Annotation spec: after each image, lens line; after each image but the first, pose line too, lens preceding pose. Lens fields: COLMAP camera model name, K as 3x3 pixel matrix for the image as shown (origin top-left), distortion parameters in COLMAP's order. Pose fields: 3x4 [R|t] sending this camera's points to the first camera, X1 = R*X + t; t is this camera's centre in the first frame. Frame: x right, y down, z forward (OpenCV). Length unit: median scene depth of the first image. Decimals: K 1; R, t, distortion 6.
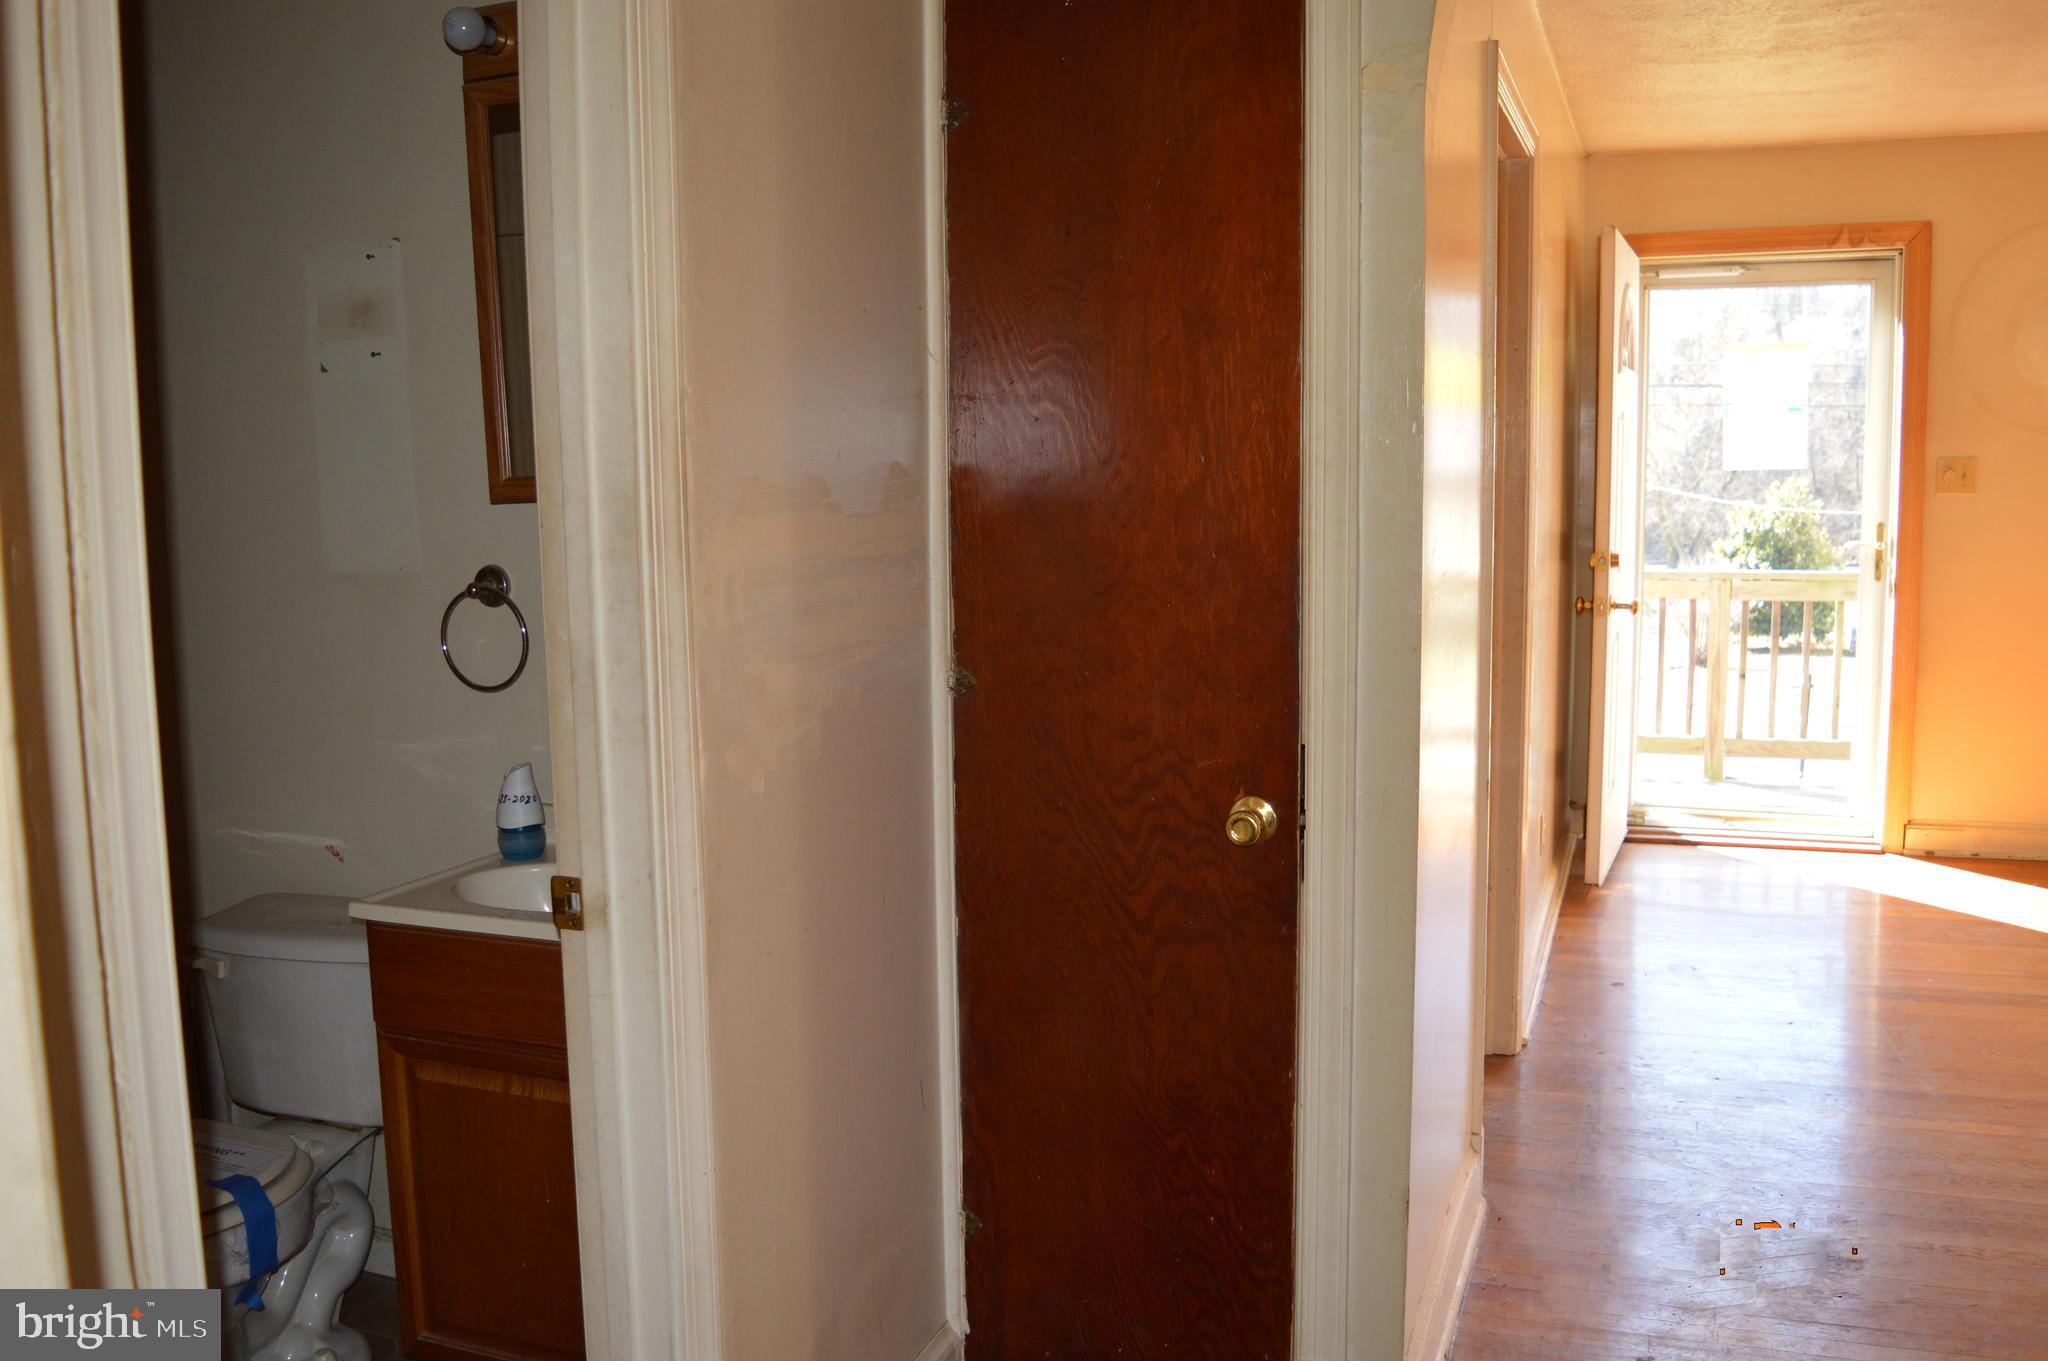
lens RADIAL K [[1660.6, 0, 1045.5], [0, 1660.6, 693.3], [0, 0, 1]] dist [-0.078763, 0.000987]
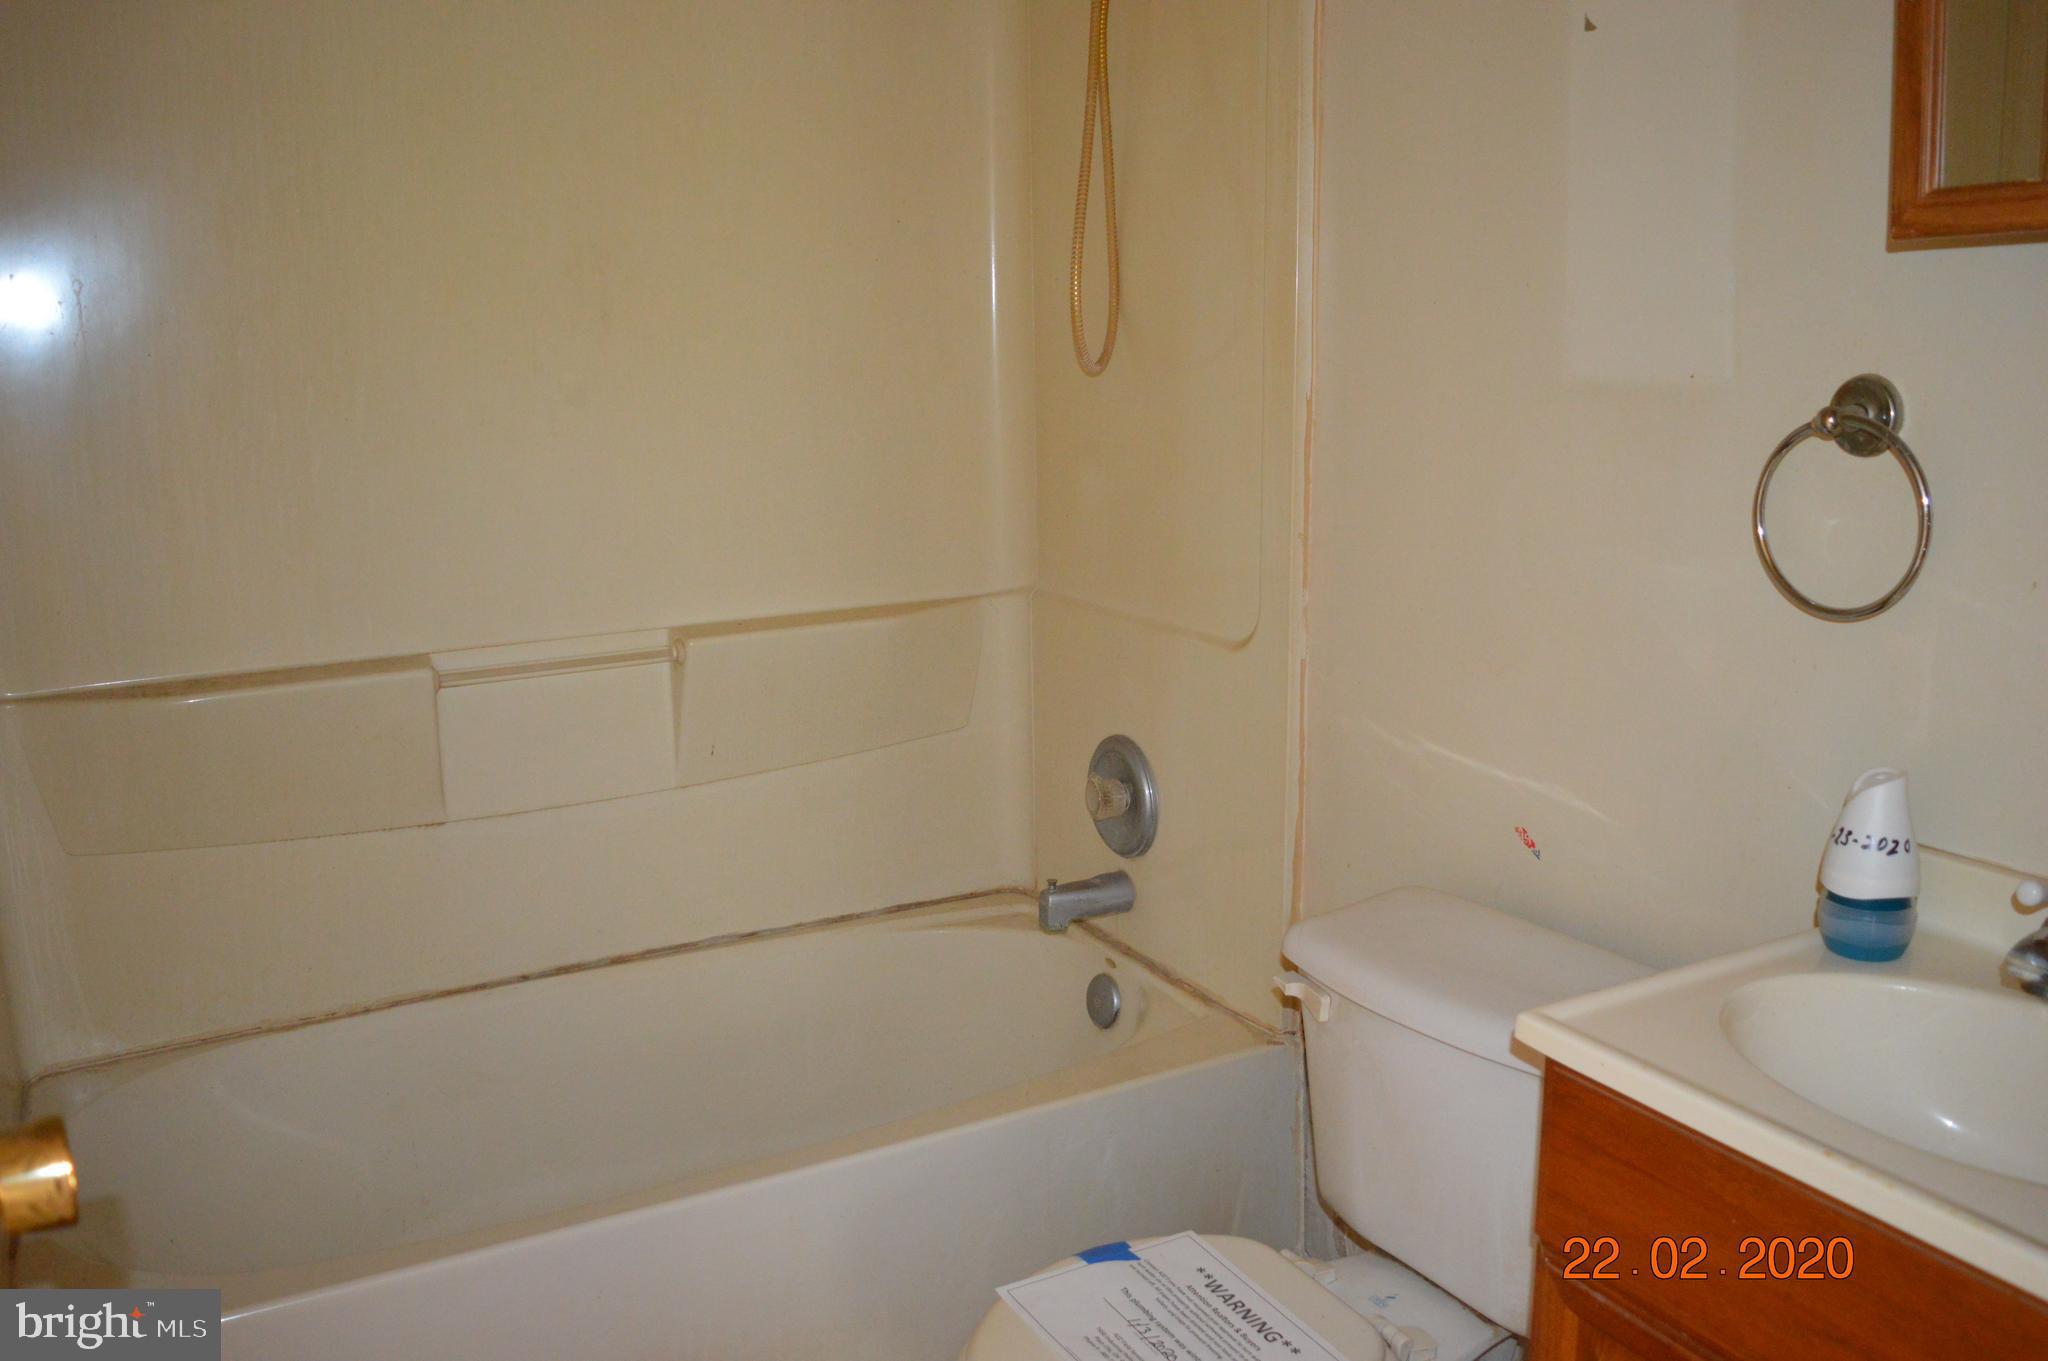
lens RADIAL K [[1660.6, 0, 1035.1], [0, 1660.6, 699.4], [0, 0, 1]] dist [-0.078763, 0.000987]
pose [[0.739035, 0.134019, -0.660201, -0.152189], [-0.088812, 0.990841, 0.101722, -0.004974], [0.667787, -0.016543, 0.744169, 0.375205]]
